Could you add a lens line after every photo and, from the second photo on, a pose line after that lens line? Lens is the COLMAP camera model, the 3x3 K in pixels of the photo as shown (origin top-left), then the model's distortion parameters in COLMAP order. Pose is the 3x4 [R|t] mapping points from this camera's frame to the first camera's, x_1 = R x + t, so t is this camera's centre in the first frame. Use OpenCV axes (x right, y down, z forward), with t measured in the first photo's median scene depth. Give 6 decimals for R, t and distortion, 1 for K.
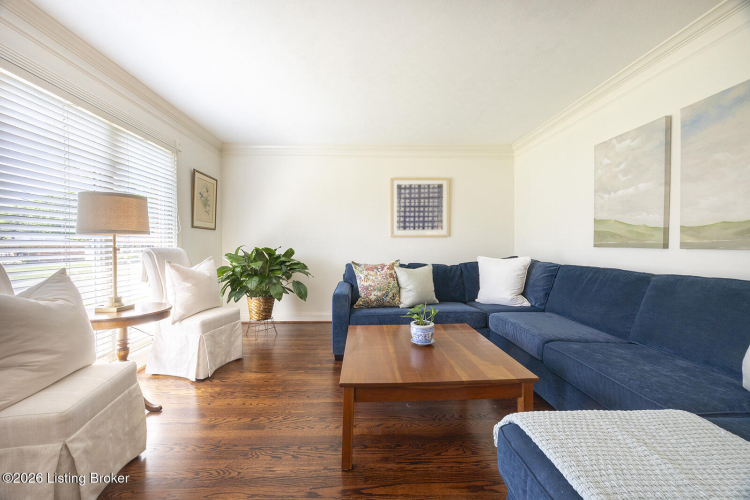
lens RADIAL K [[287.7, 0, 375.0], [0, 287.7, 250.0], [0, 0, 1]] dist [-0.001282, -0.000102]
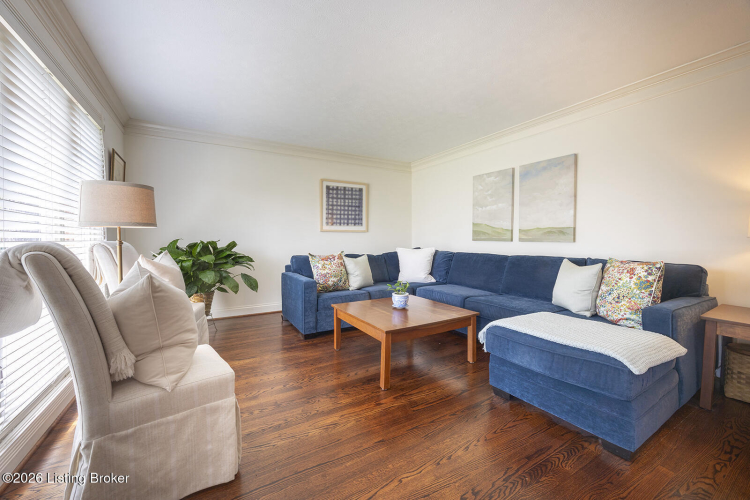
lens RADIAL K [[292.9, 0, 373.5], [0, 292.9, 246.8], [0, 0, 1]] dist [-0.000713, -0.000041]
pose [[0.883959, -0.009051, 0.467477, -0.390124], [0.004292, 0.999928, 0.011244, 0.003039], [-0.467545, -0.007933, 0.883934, -0.138393]]
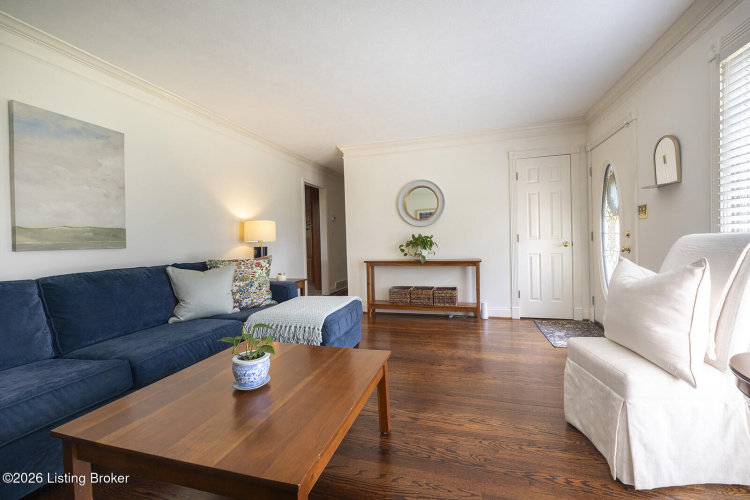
lens RADIAL K [[307.1, 0, 393.3], [0, 307.1, 239.2], [0, 0, 1]] dist [0.000000, 0.000026]
pose [[-0.957131, 0.024166, 0.288647, -0.229832], [0.029103, 0.999494, 0.012824, -0.012193], [-0.288191, 0.020675, -0.957350, 0.989966]]
